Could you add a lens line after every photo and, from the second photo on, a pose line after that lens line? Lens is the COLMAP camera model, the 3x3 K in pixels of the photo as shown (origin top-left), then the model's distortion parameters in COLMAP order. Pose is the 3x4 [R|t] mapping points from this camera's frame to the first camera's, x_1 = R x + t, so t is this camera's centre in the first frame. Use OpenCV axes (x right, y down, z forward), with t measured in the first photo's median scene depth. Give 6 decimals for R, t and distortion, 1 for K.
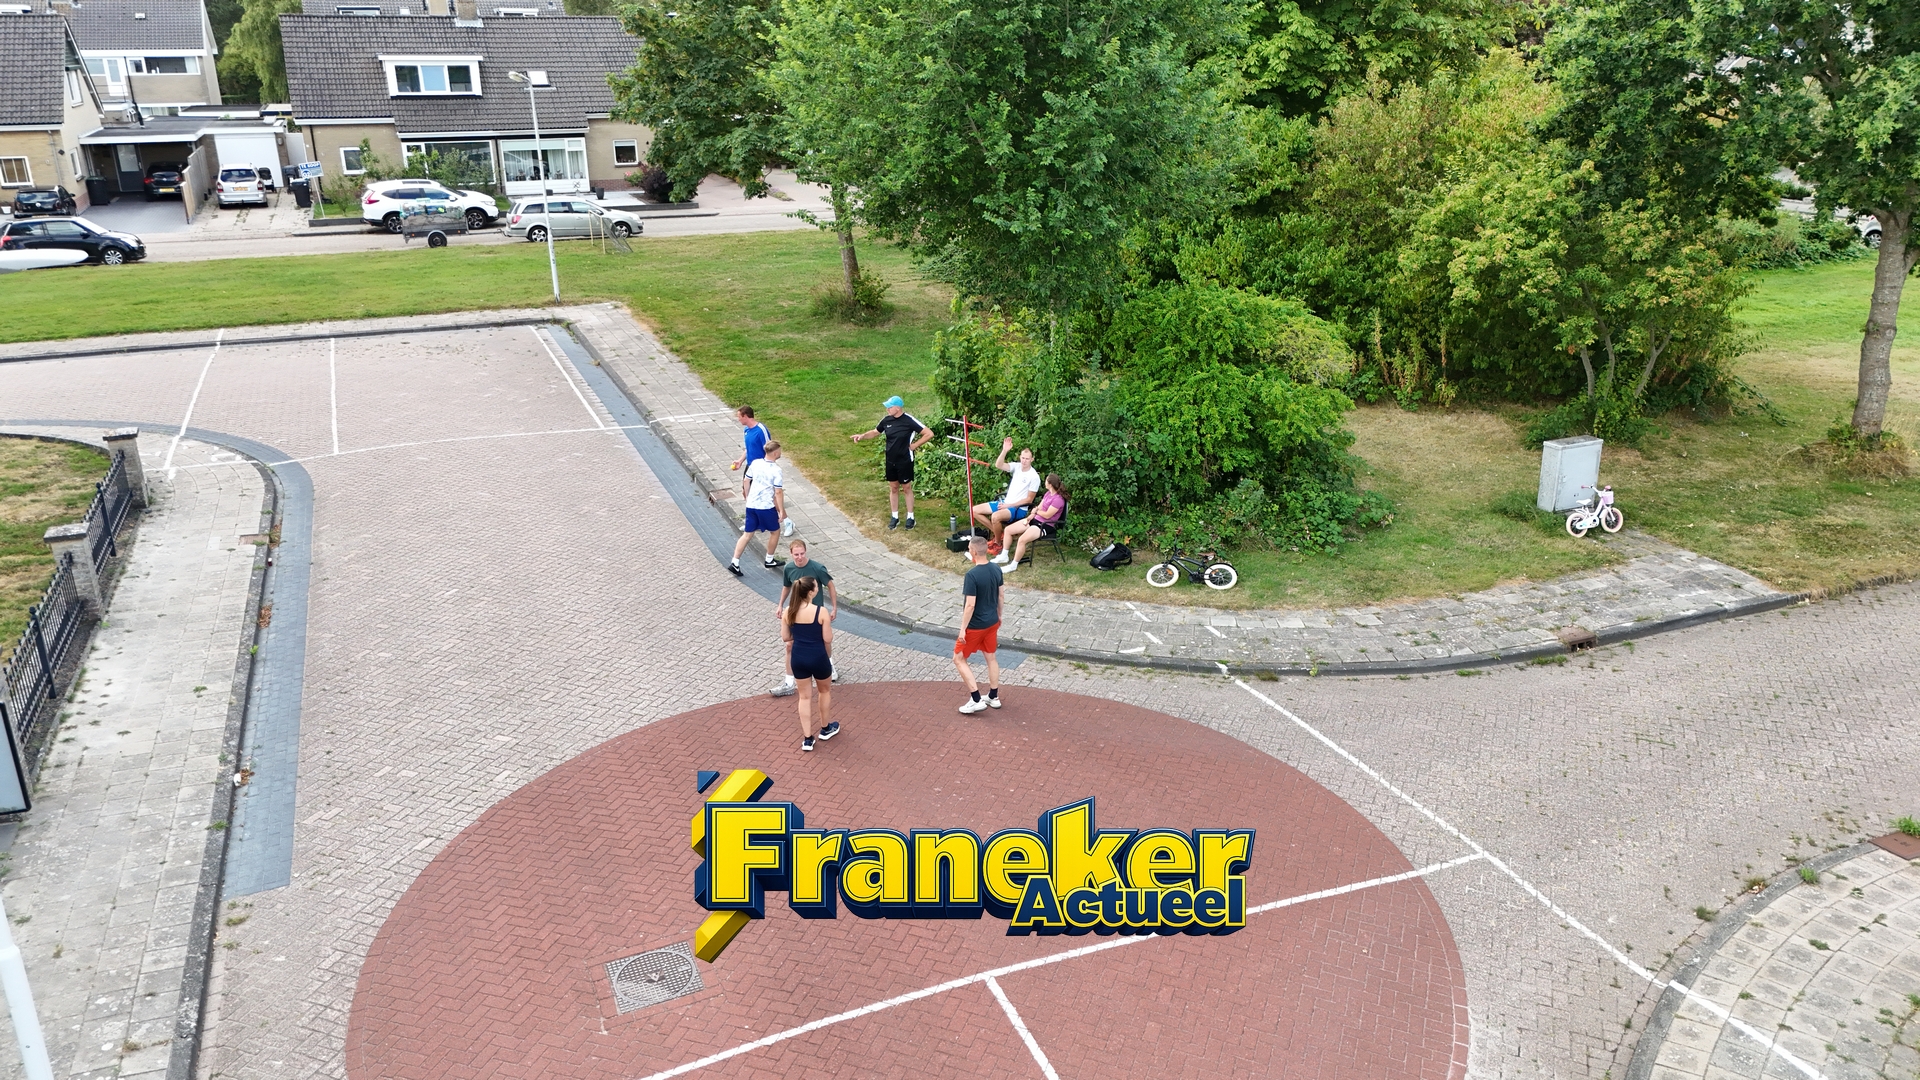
lens RADIAL K [[1409.7, 0, 960.0], [0, 1409.7, 540.0], [0, 0, 1]] dist [0.066046, -0.057287]
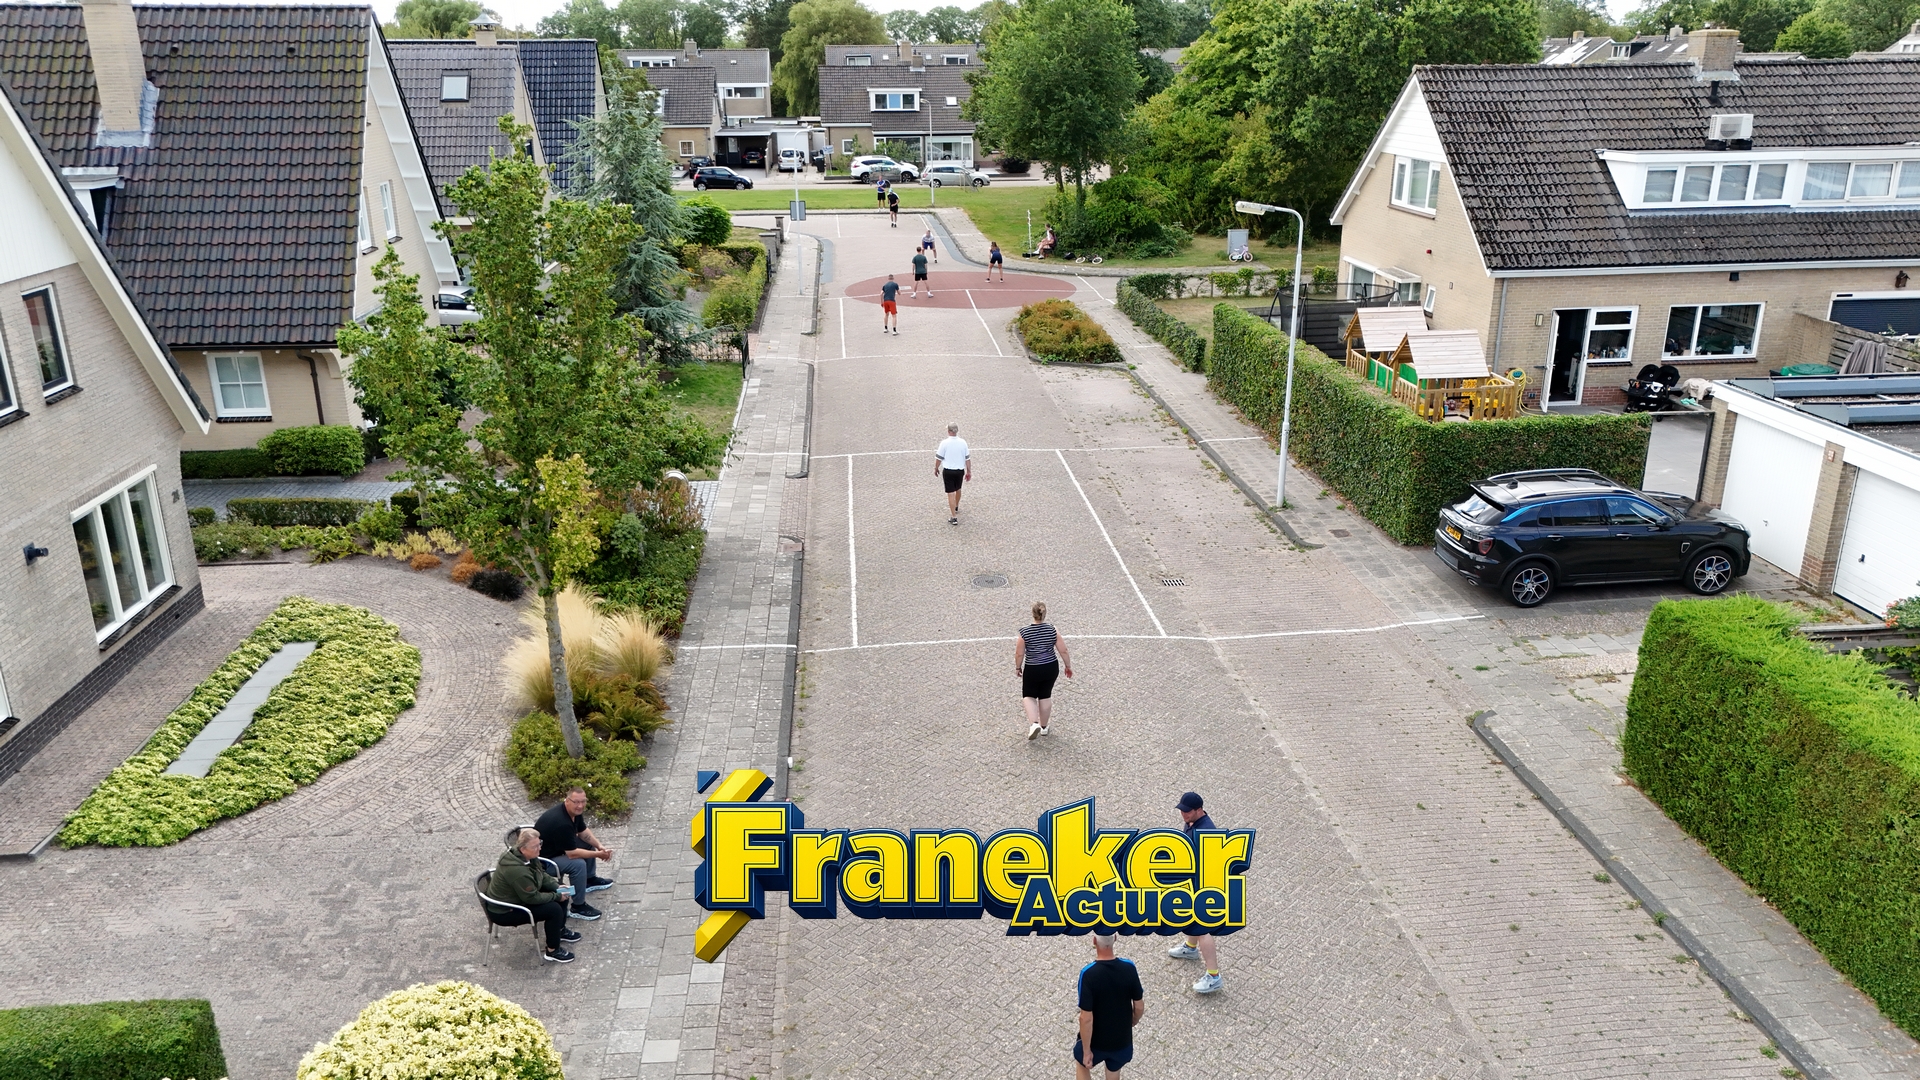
lens RADIAL K [[1415.0, 0, 960.0], [0, 1415.0, 540.0], [0, 0, 1]] dist [0.061000, -0.048221]
pose [[0.953624, 0.095938, -0.285300, 0.453745], [-0.099879, 0.994999, 0.000740, 0.358301], [0.283944, 0.027790, 0.958438, -1.122060]]
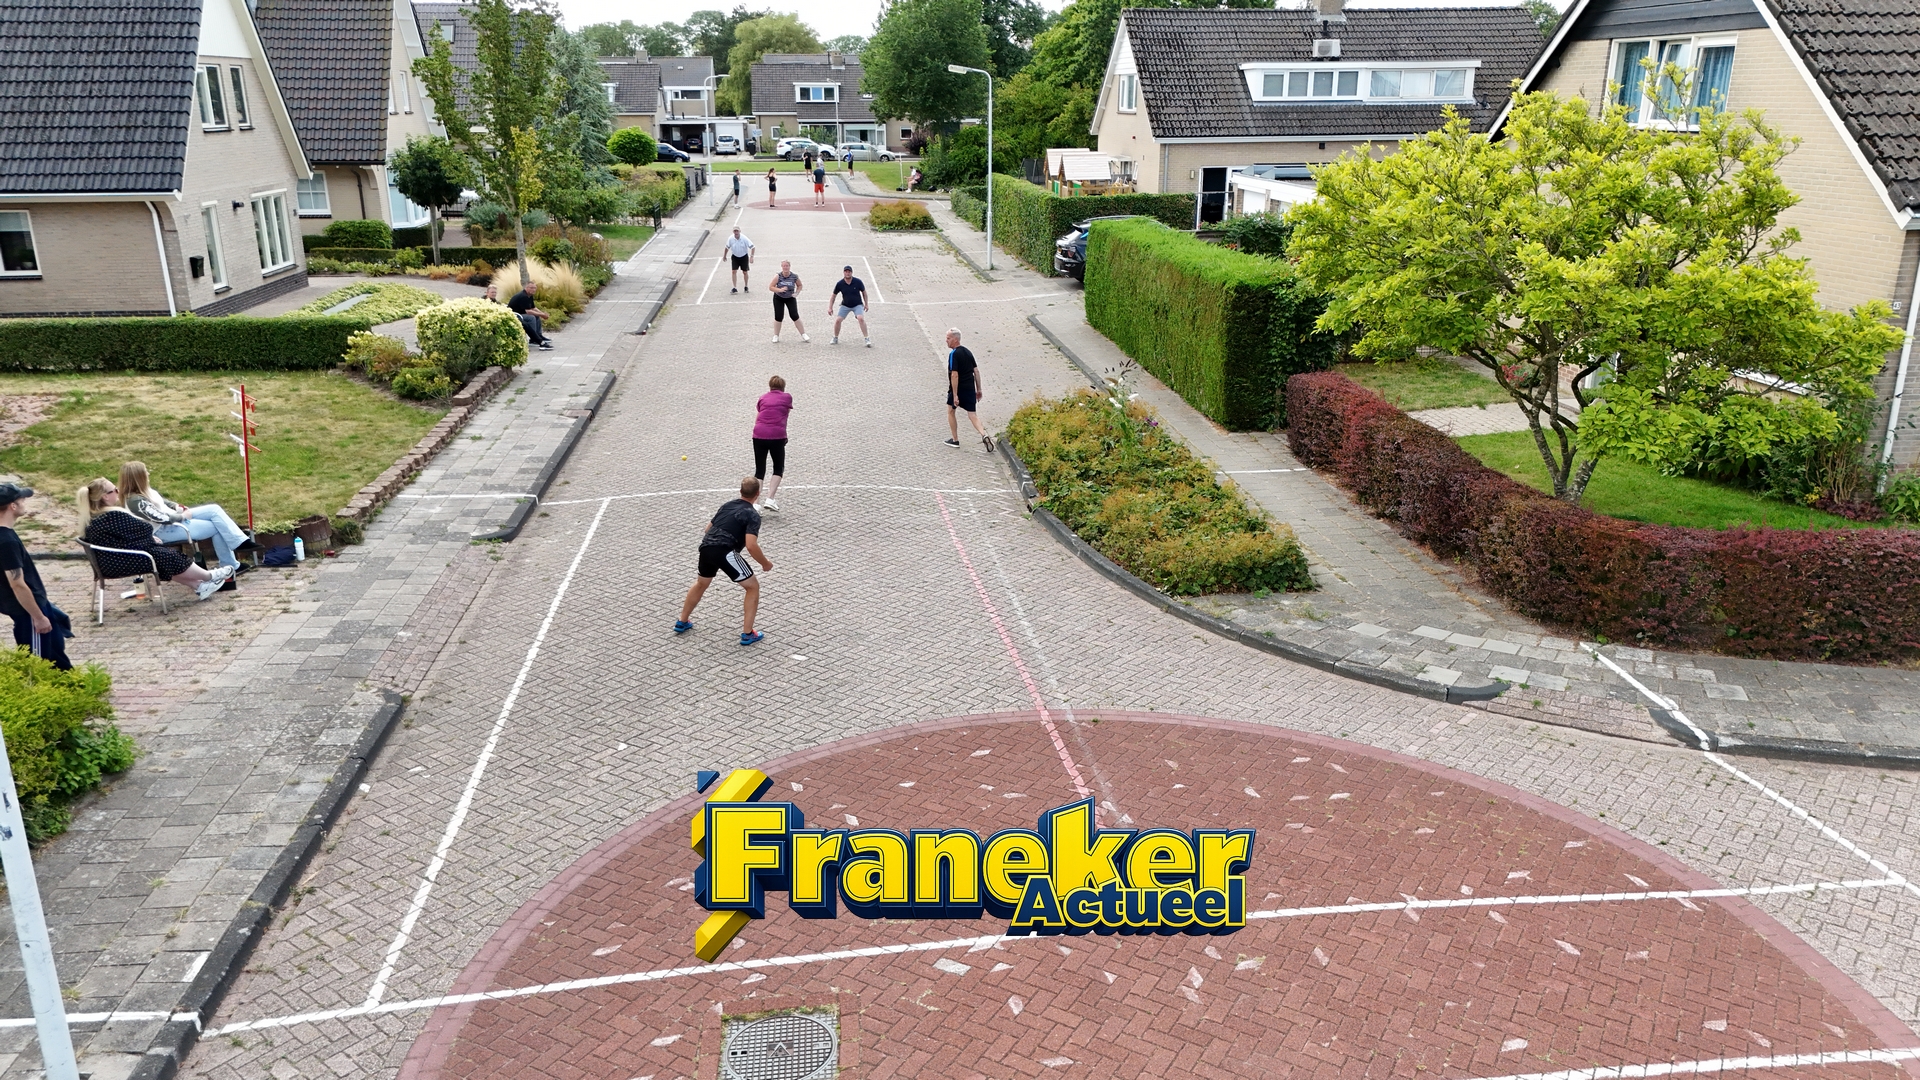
lens RADIAL K [[1415.0, 0, 960.0], [0, 1415.0, 540.0], [0, 0, 1]] dist [0.061000, -0.048221]
pose [[0.960833, 0.085067, -0.263751, 0.709807], [-0.095396, 0.995084, -0.026581, 0.586218], [0.260193, 0.050701, 0.964225, -1.486727]]
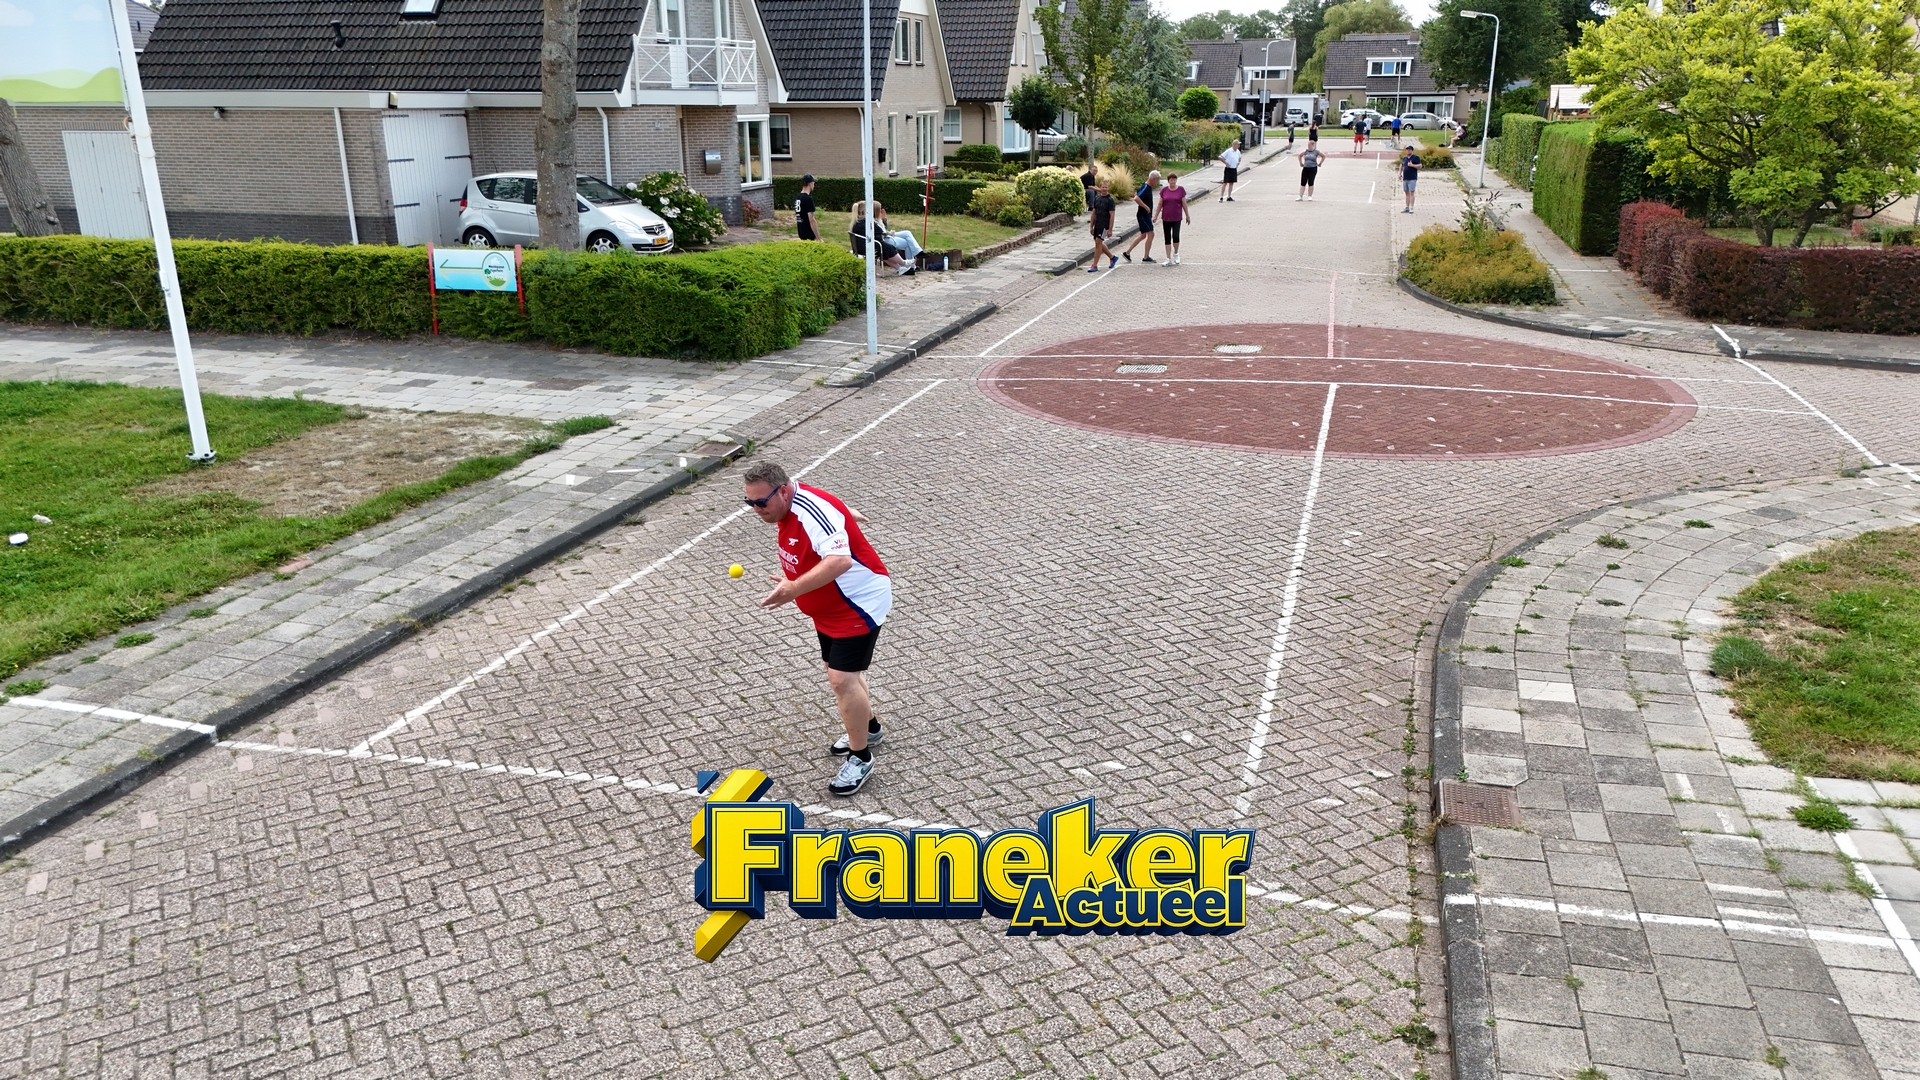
lens RADIAL K [[1409.7, 0, 960.0], [0, 1409.7, 540.0], [0, 0, 1]] dist [0.066046, -0.057287]
pose [[0.781712, 0.189524, -0.594145, 0.892738], [-0.209938, 0.977072, 0.035458, 0.716476], [0.587242, 0.097016, 0.803576, -1.717236]]
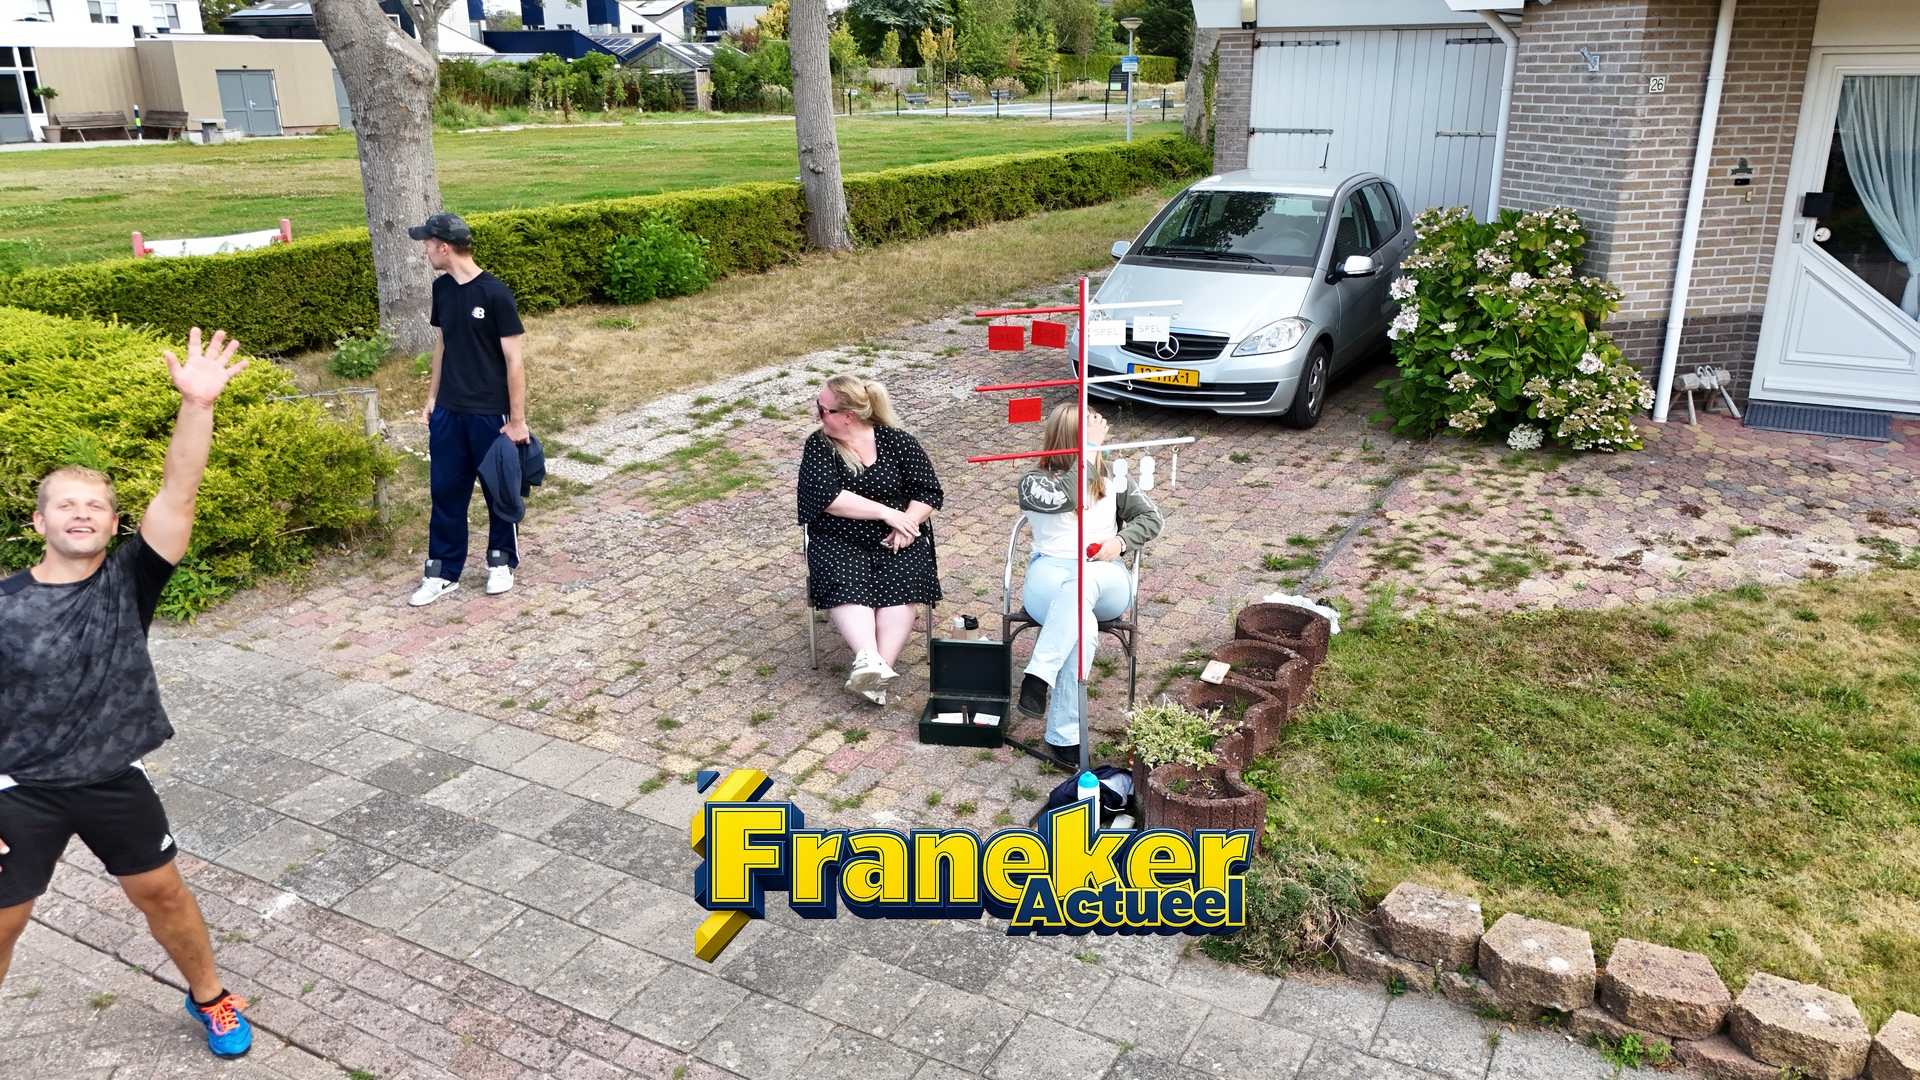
lens RADIAL K [[1409.7, 0, 960.0], [0, 1409.7, 540.0], [0, 0, 1]] dist [0.066046, -0.057287]
pose [[-0.791269, 0.203991, -0.576438, 0.484535], [-0.197535, 0.806888, 0.556697, 0.496281], [0.578682, 0.554364, -0.598170, -1.047762]]
